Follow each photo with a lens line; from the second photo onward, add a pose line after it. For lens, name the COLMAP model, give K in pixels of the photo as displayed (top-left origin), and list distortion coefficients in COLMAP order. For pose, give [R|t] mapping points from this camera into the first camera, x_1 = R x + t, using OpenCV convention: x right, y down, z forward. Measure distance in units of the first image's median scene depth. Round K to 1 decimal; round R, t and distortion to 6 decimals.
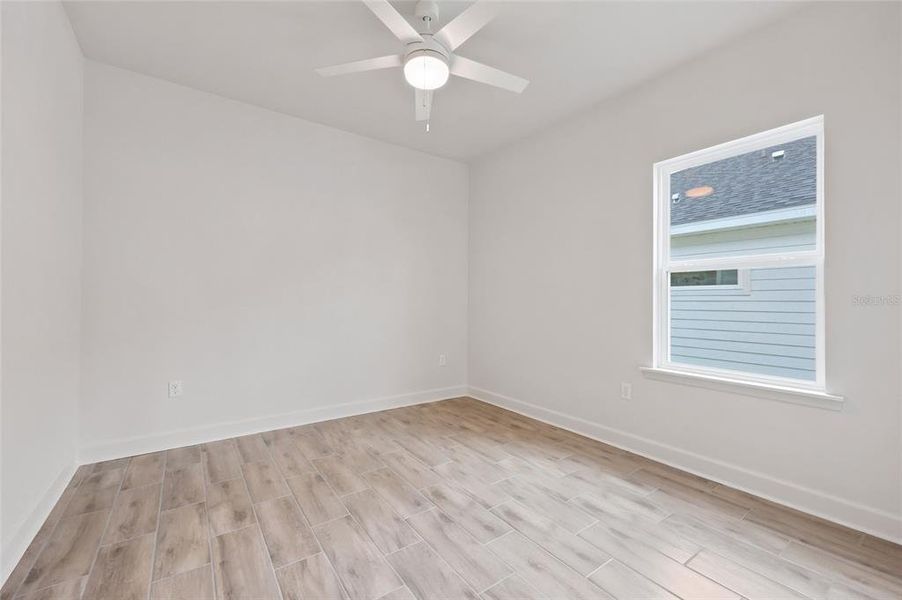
lens RADIAL K [[370.7, 0, 453.6], [0, 370.7, 298.3], [0, 0, 1]] dist [-0.002464, -0.000097]
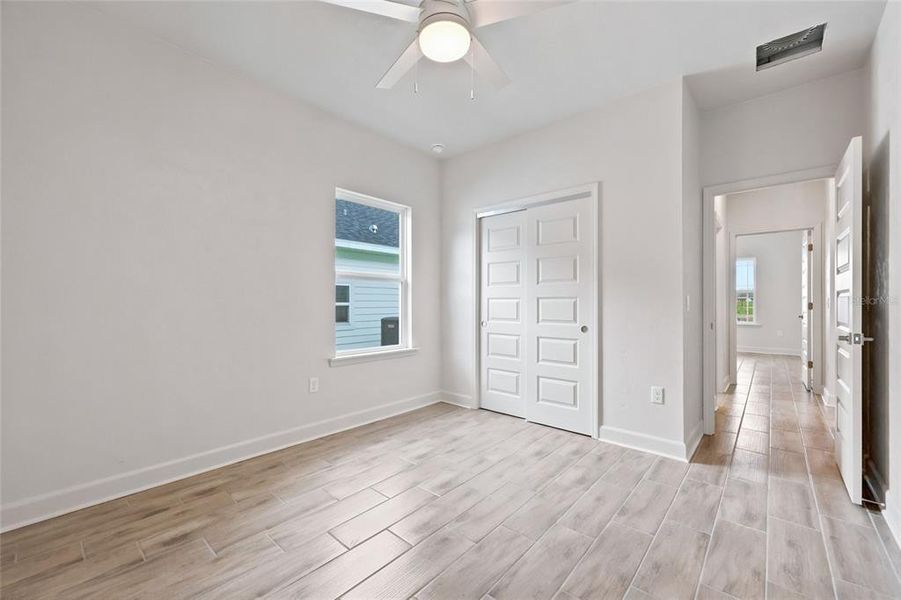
lens RADIAL K [[370.2, 0, 453.1], [0, 370.2, 298.3], [0, 0, 1]] dist [-0.002464, -0.000097]
pose [[-0.222599, -0.000200, 0.974910, -0.788061], [-0.007439, 0.999971, -0.001493, -0.001961], [-0.974882, -0.007584, -0.222594, 0.990592]]
